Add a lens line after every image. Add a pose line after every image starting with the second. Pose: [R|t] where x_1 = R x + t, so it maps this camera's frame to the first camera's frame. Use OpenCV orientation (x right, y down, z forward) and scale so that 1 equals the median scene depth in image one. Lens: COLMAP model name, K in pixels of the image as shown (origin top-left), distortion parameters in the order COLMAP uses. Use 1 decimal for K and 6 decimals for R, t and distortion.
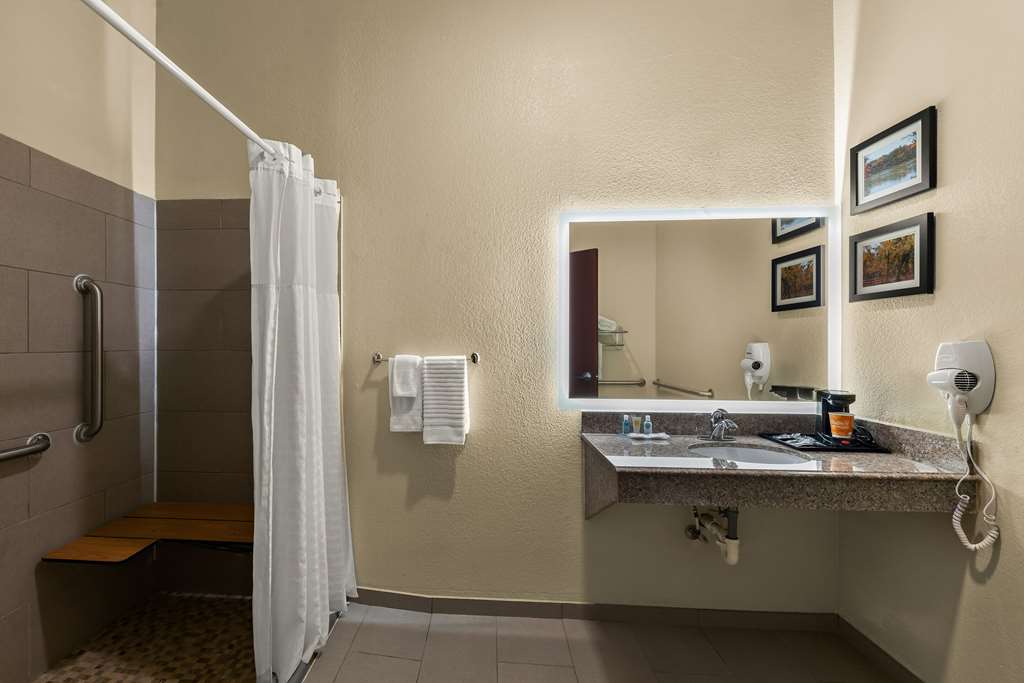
lens RADIAL K [[418.6, 0, 510.8], [0, 418.6, 339.1], [0, 0, 1]] dist [0.001073, -0.002551]
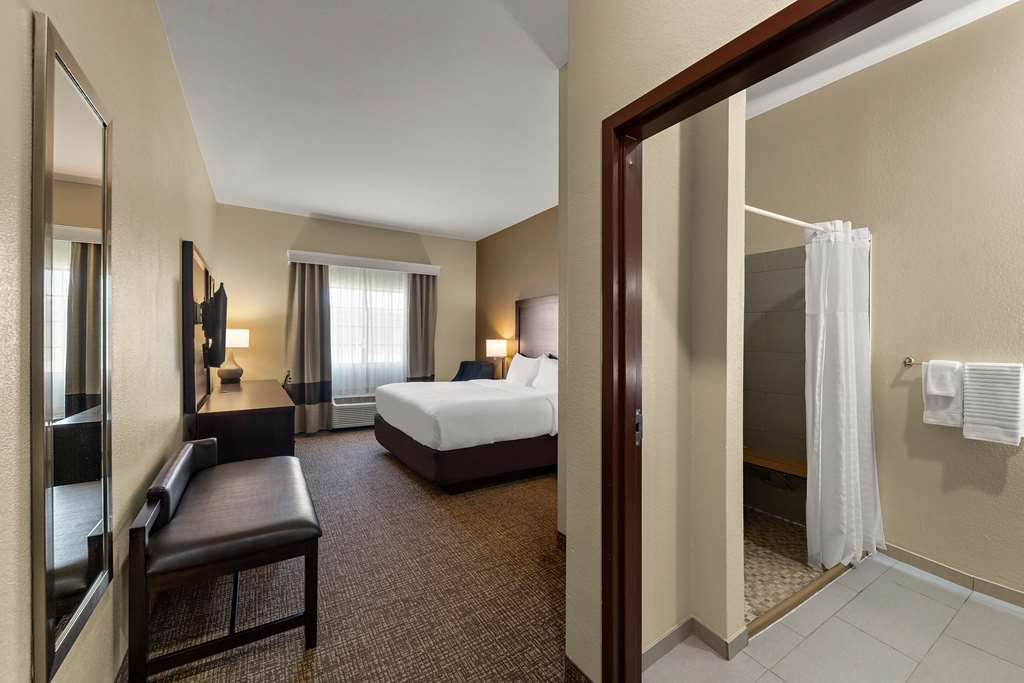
lens RADIAL K [[399.8, 0, 507.9], [0, 399.8, 347.1], [0, 0, 1]] dist [0.002326, -0.000916]
pose [[0.477350, 0.010571, -0.878649, 0.156006], [0.014532, 0.999696, 0.019922, -0.039879], [0.878593, -0.022279, 0.477052, -0.613413]]
